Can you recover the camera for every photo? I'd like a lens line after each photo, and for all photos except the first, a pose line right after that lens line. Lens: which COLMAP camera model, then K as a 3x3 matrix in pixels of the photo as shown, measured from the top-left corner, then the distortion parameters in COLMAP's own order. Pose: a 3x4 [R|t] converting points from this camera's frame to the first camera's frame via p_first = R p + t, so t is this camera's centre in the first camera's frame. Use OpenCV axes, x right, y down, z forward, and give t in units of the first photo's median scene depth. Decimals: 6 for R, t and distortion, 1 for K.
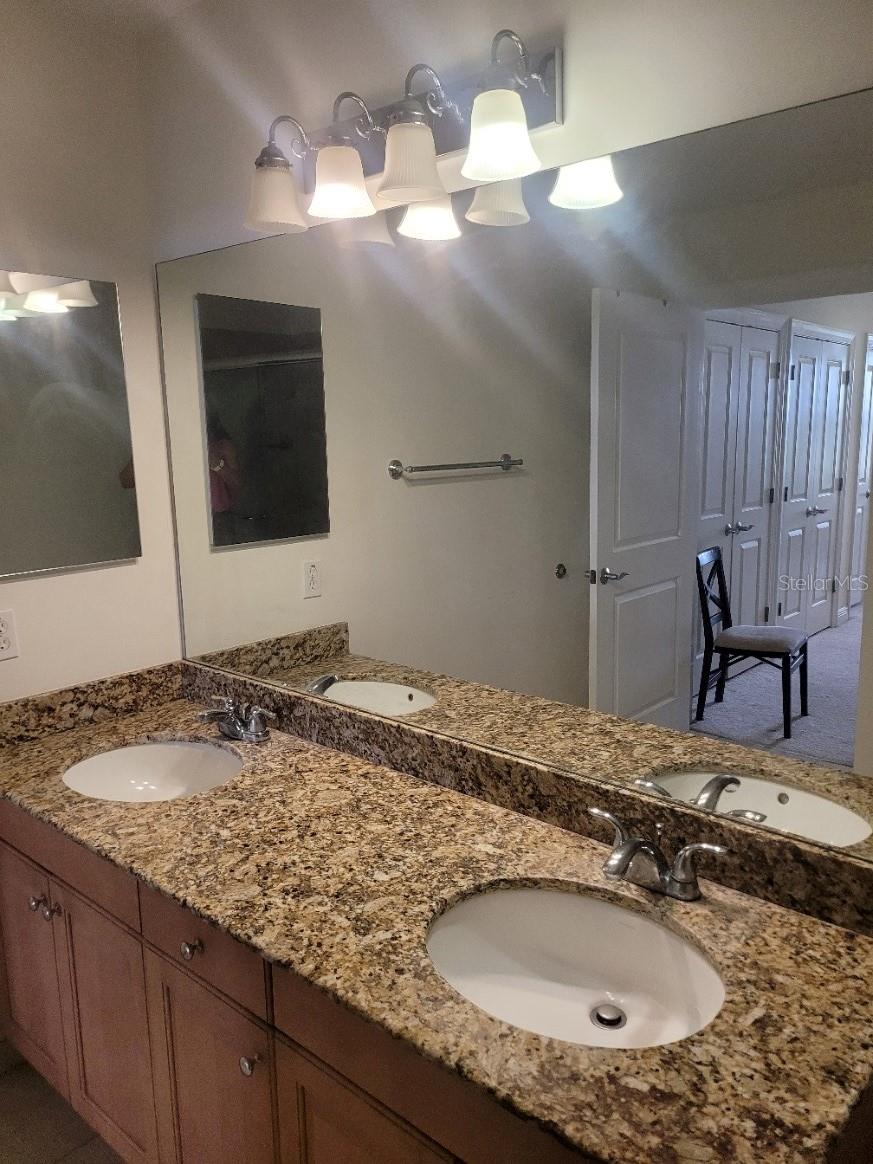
lens RADIAL K [[860.2, 0, 436.5], [0, 860.2, 582.0], [0, 0, 1]] dist [0.060682, -0.049749]
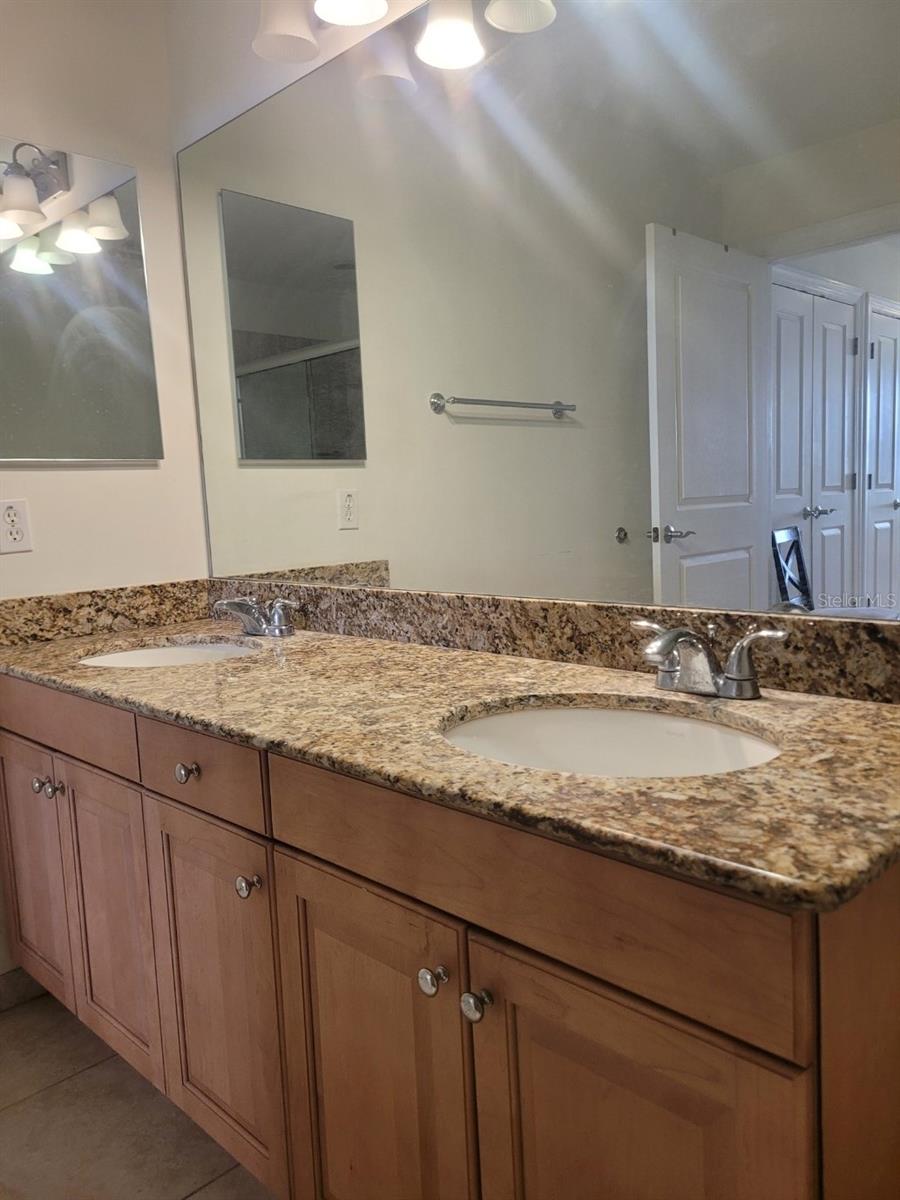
lens RADIAL K [[887.8, 0, 450.0], [0, 887.8, 600.0], [0, 0, 1]] dist [0.043382, -0.001351]
pose [[0.997829, -0.018361, -0.063253, 0.043145], [0.014861, 0.998355, -0.055375, 0.249733], [0.064165, 0.054315, 0.996460, 0.073263]]
